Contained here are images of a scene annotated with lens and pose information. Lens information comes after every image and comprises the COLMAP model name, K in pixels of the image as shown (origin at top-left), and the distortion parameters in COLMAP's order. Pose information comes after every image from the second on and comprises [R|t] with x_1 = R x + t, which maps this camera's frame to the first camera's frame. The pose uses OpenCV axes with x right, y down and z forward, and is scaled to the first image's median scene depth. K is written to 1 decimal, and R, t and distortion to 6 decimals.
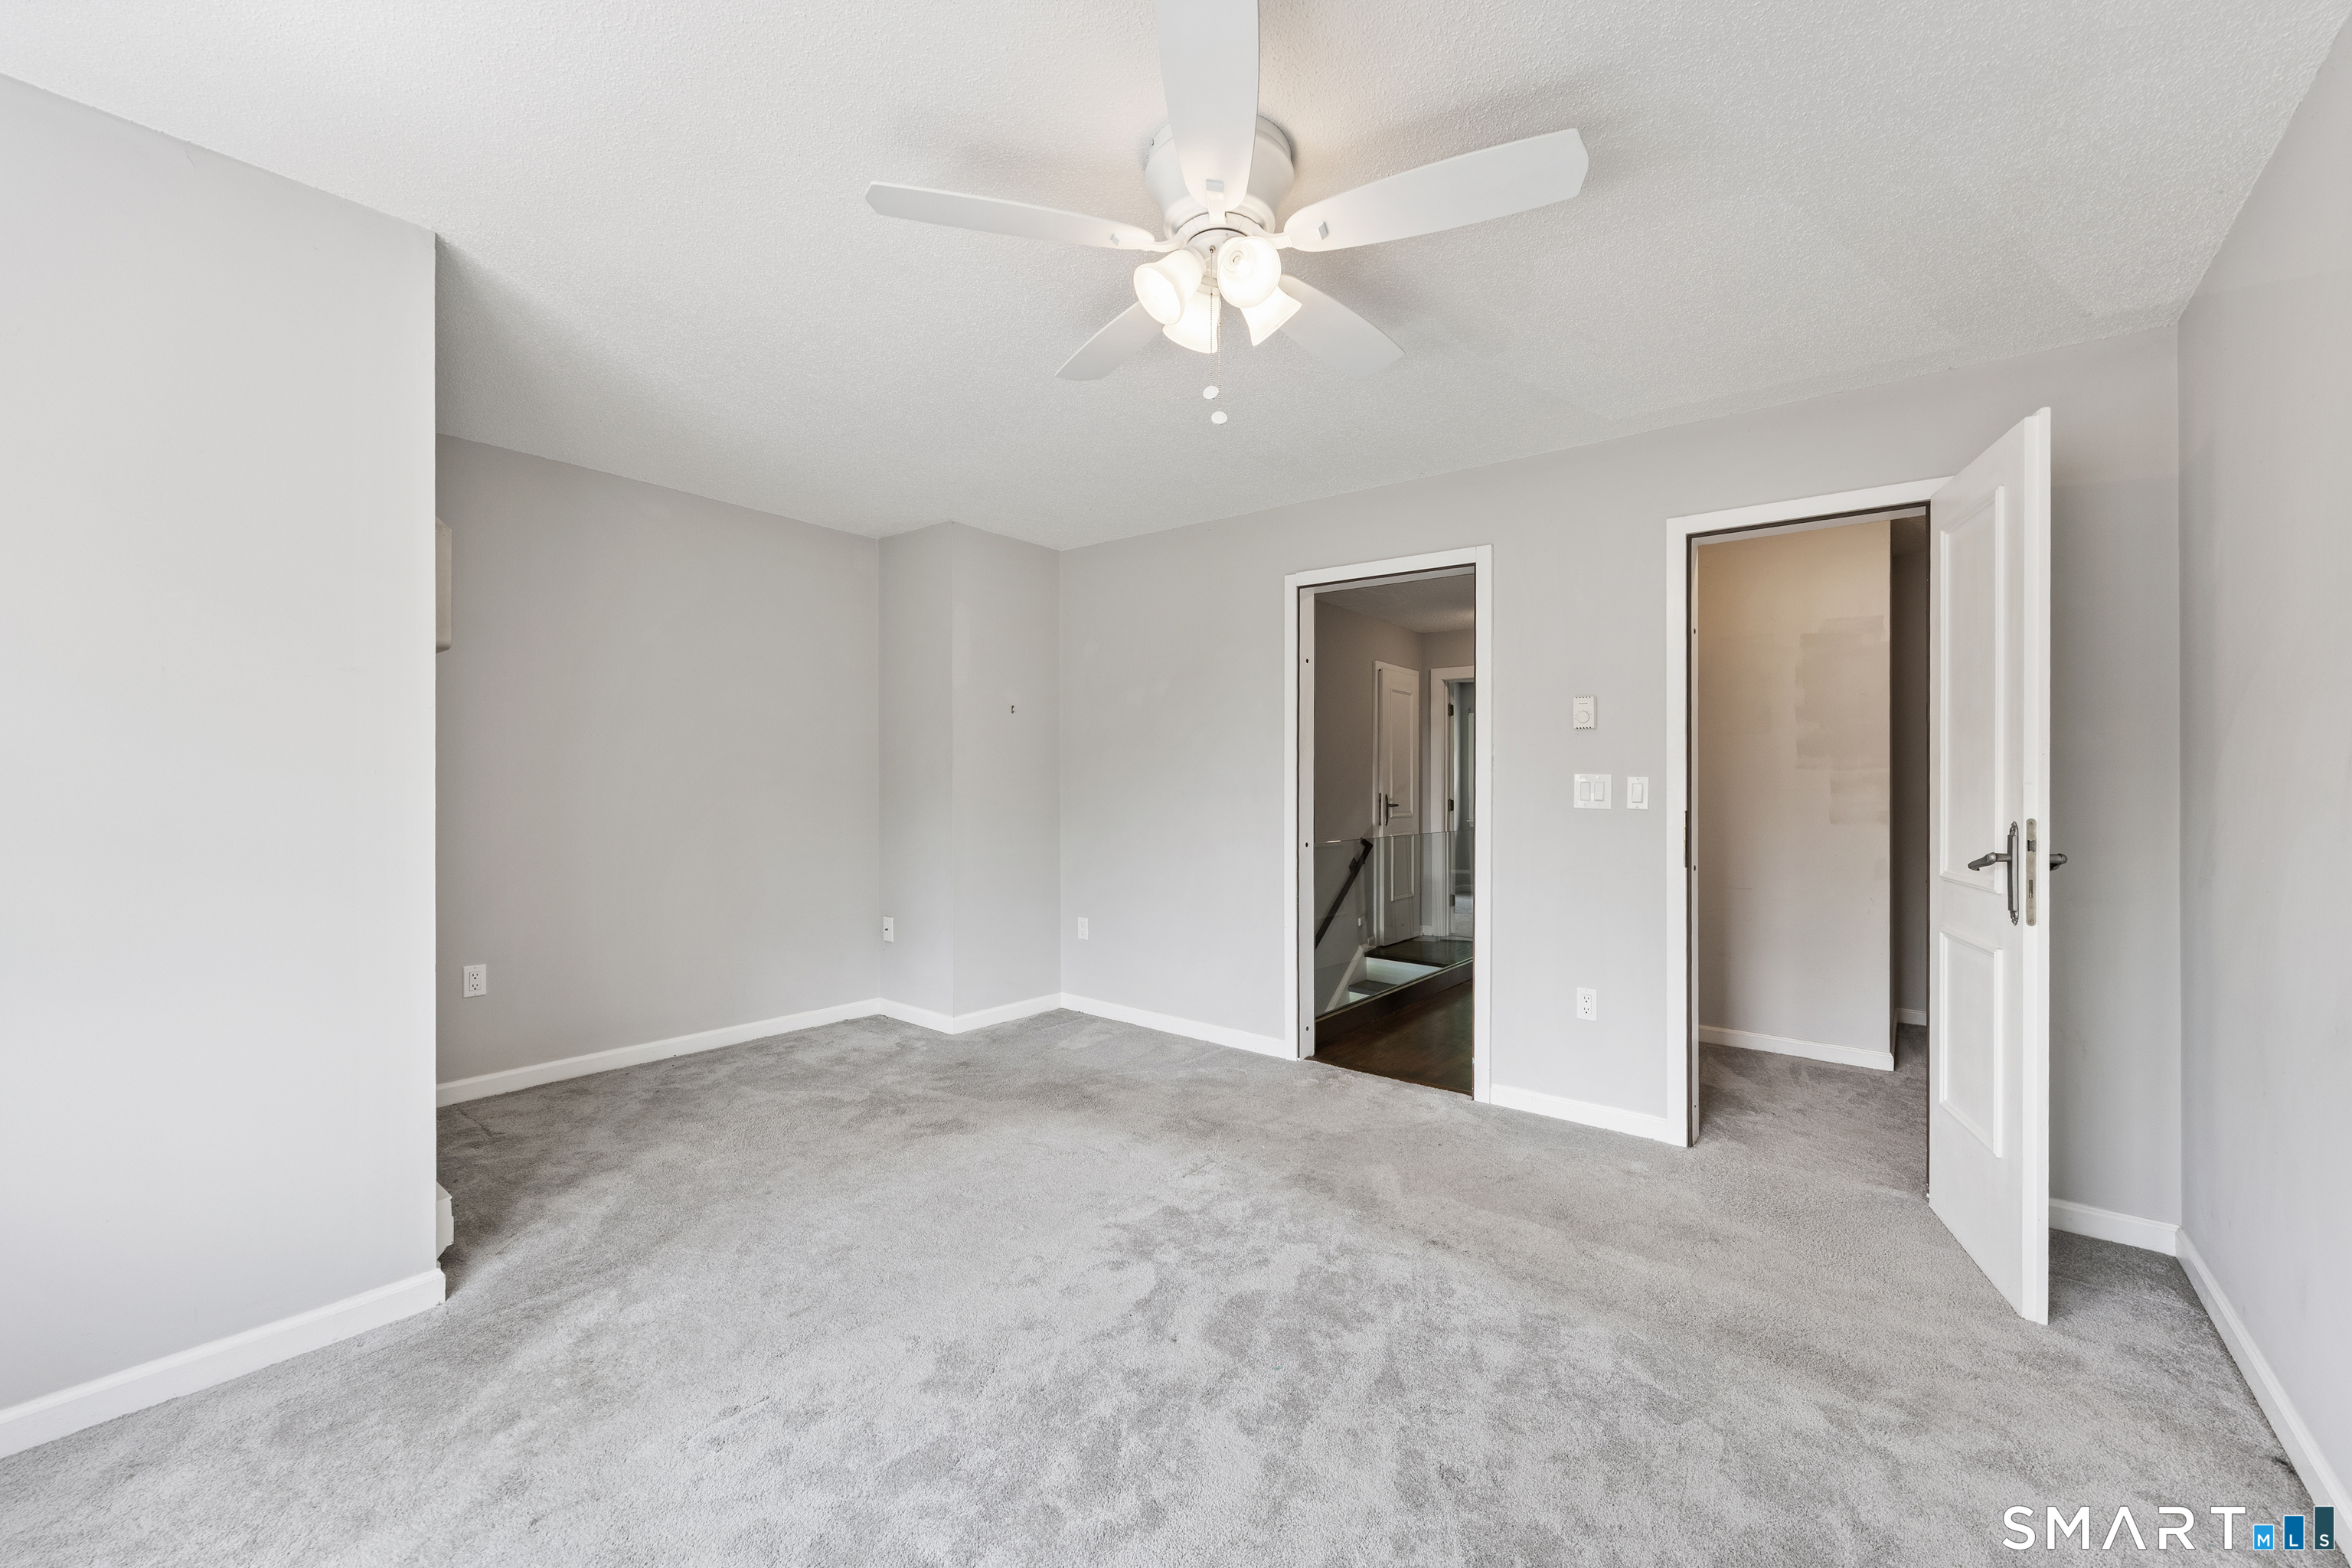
lens RADIAL K [[948.9, 0, 1176.0], [0, 948.9, 784.0], [0, 0, 1]] dist [0.011252, 0.000008]
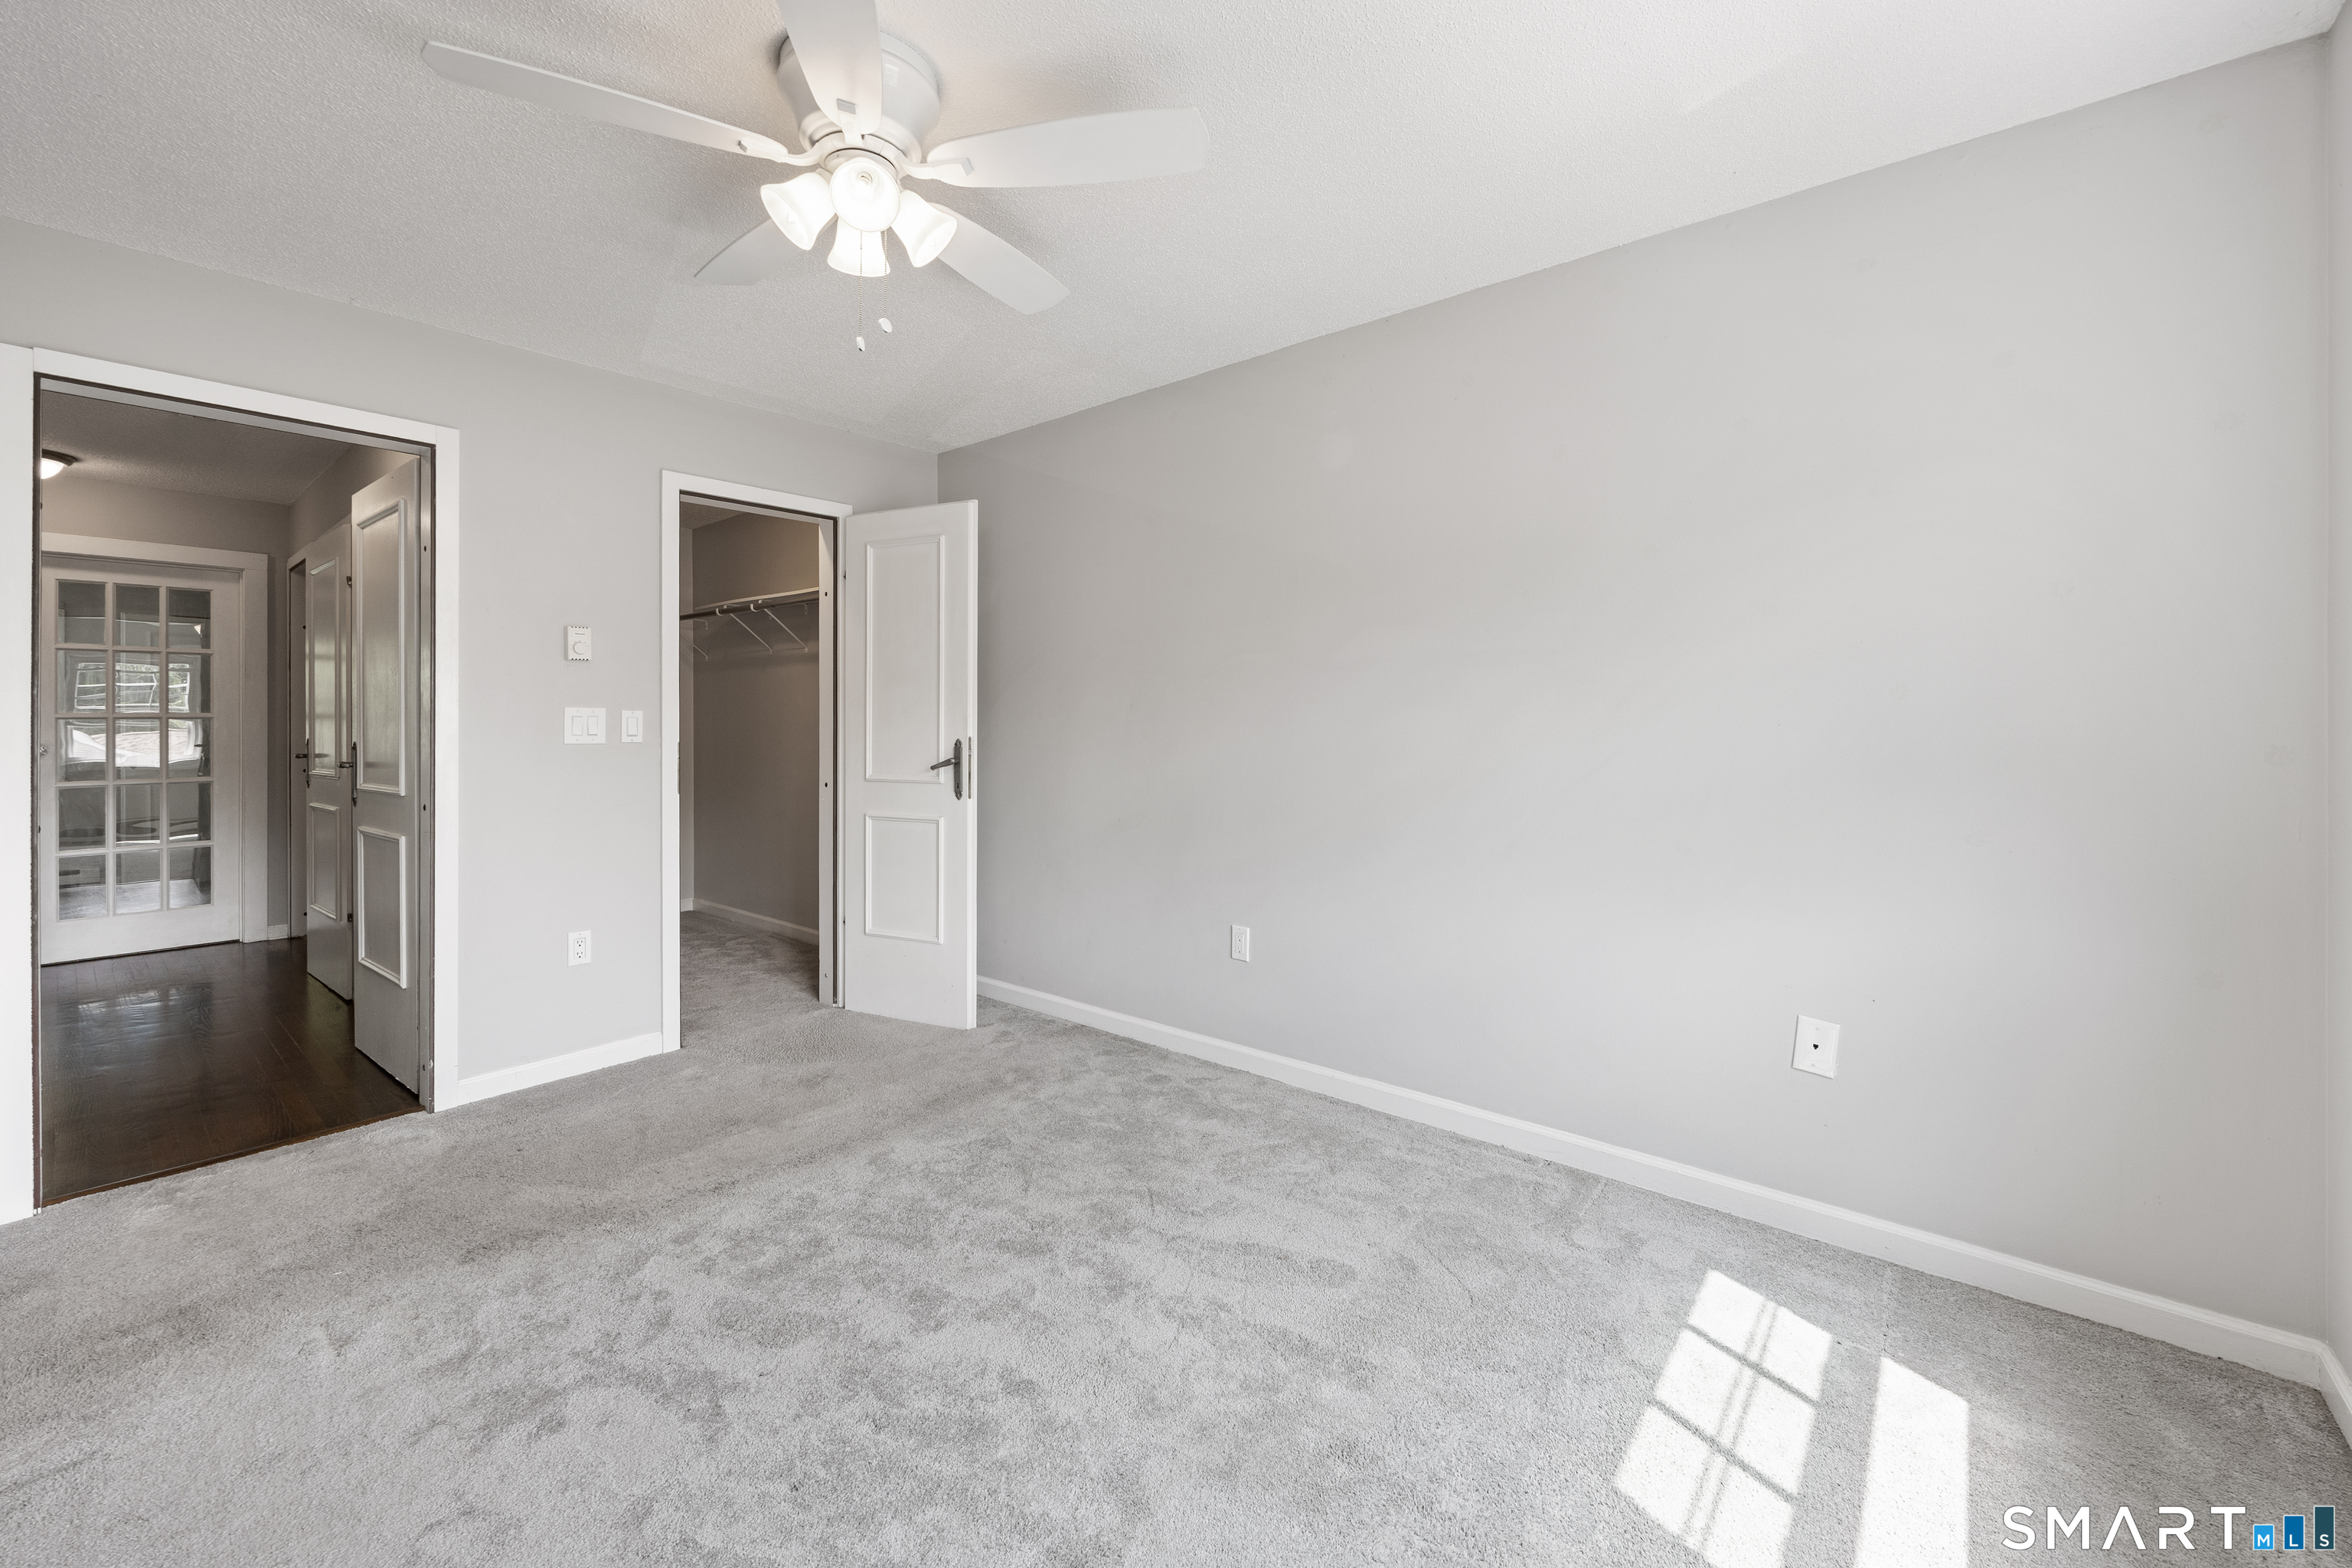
lens RADIAL K [[967.8, 0, 1184.7], [0, 967.8, 714.2], [0, 0, 1]] dist [0.013098, 0.000193]
pose [[0.018784, -0.004067, 0.999815, -0.645285], [0.002022, 0.999990, 0.004029, -0.008156], [-0.999822, 0.001946, 0.018792, 0.448825]]
